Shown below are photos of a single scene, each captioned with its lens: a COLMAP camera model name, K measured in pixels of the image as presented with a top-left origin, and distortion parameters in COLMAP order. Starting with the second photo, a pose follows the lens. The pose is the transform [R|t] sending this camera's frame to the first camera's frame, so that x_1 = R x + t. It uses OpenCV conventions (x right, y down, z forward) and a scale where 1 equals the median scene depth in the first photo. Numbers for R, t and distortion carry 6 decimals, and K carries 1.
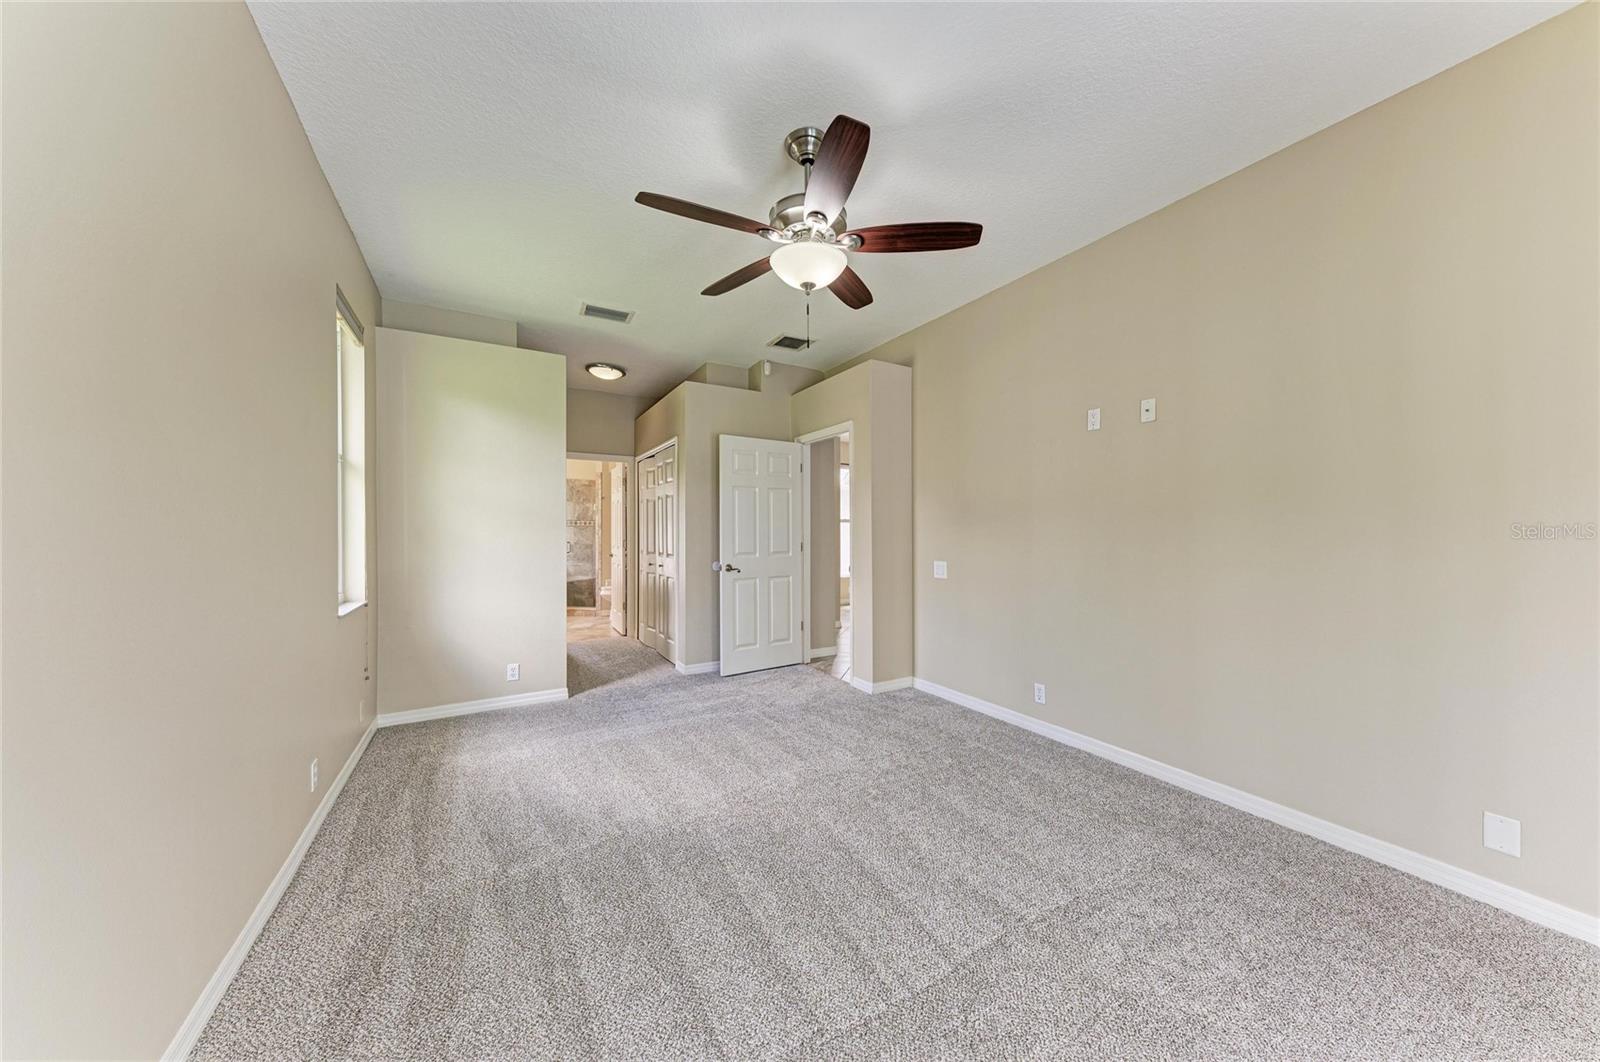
lens RADIAL K [[540.1, 0, 800.8], [0, 540.1, 533.9], [0, 0, 1]] dist [0.022582, -0.005921]
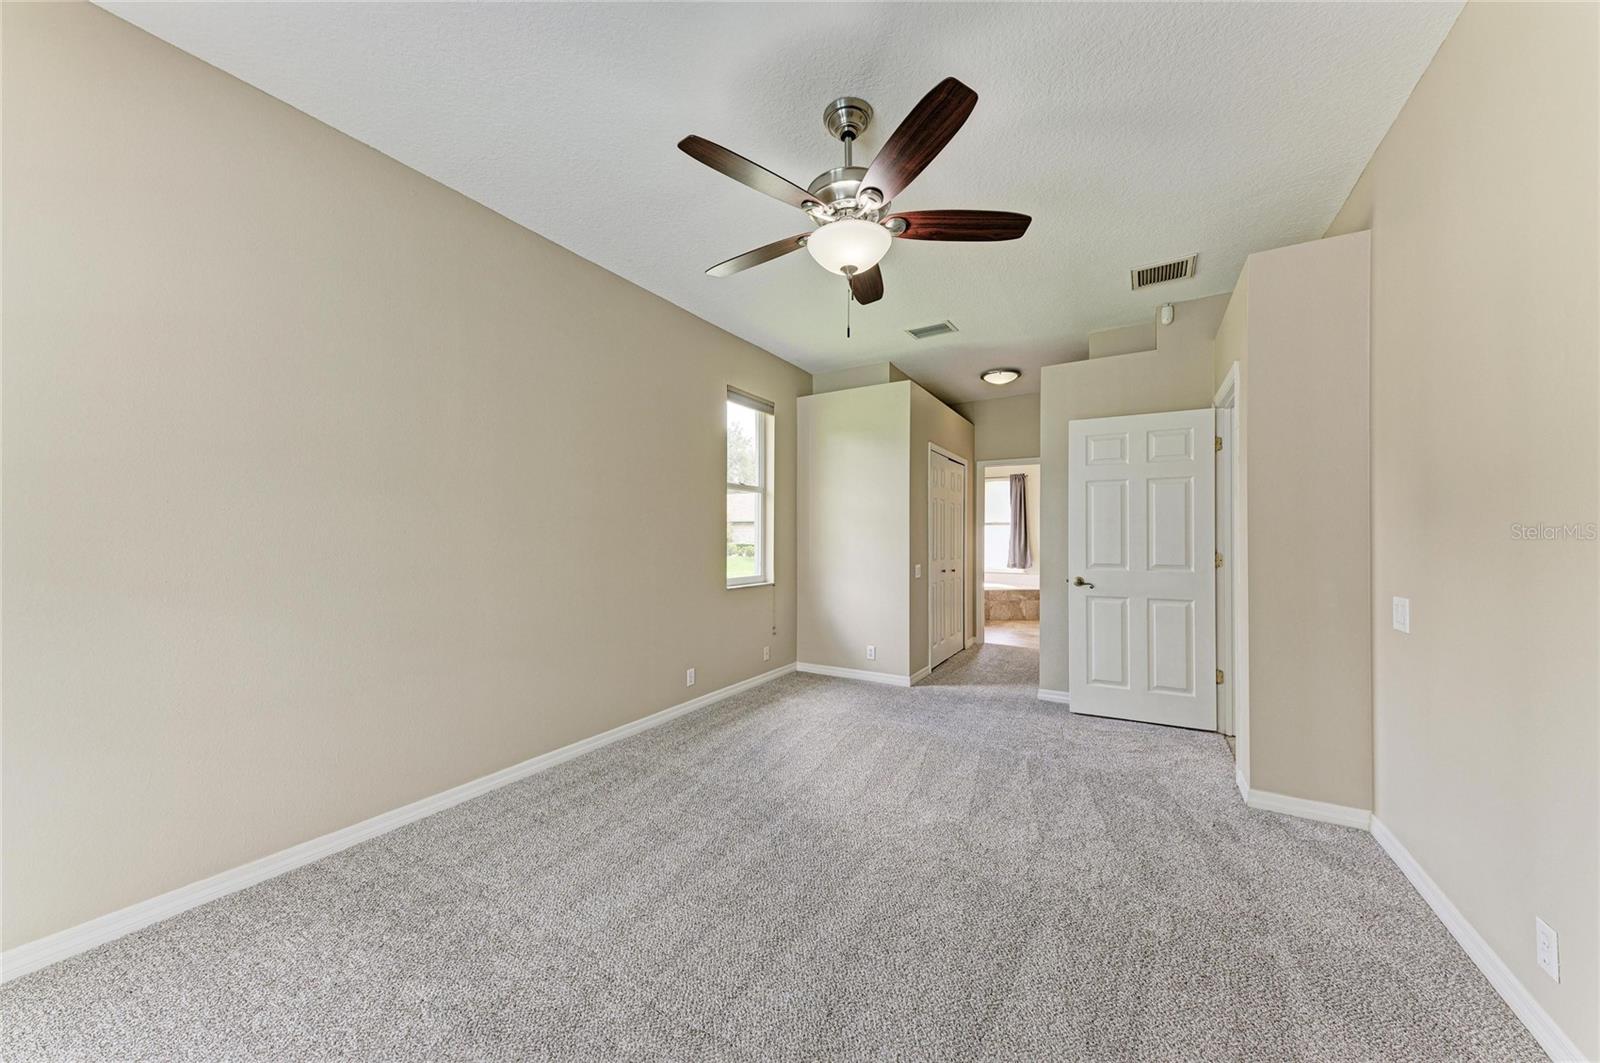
lens RADIAL K [[538.4, 0, 806.9], [0, 538.4, 534.8], [0, 0, 1]] dist [0.012368, -0.001949]
pose [[0.484049, -0.003067, -0.875035, 0.417431], [-0.005659, 0.999962, -0.006635, 0.000083], [0.875023, 0.008163, 0.484013, 0.266137]]
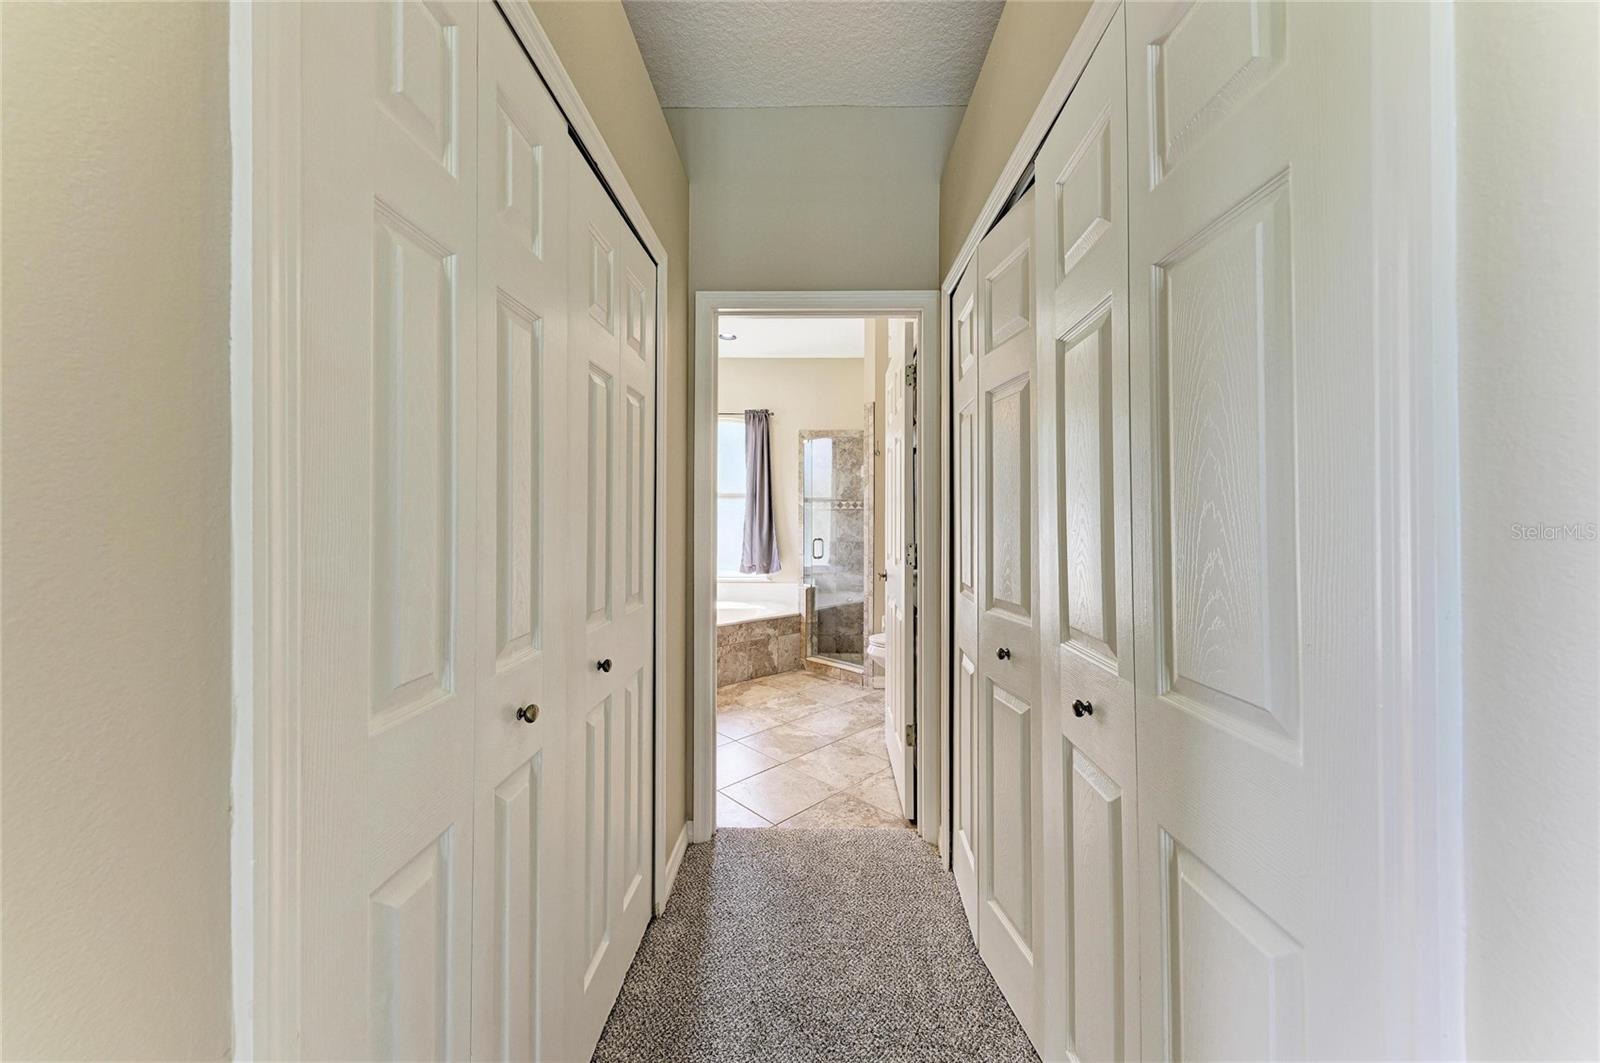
lens RADIAL K [[543.6, 0, 804.9], [0, 543.6, 531.1], [0, 0, 1]] dist [0.021529, -0.005775]
pose [[0.858885, 0.012346, -0.512019, -0.313264], [-0.006203, 0.999887, 0.013703, 0.000191], [0.512130, -0.008593, 0.858865, 1.015056]]
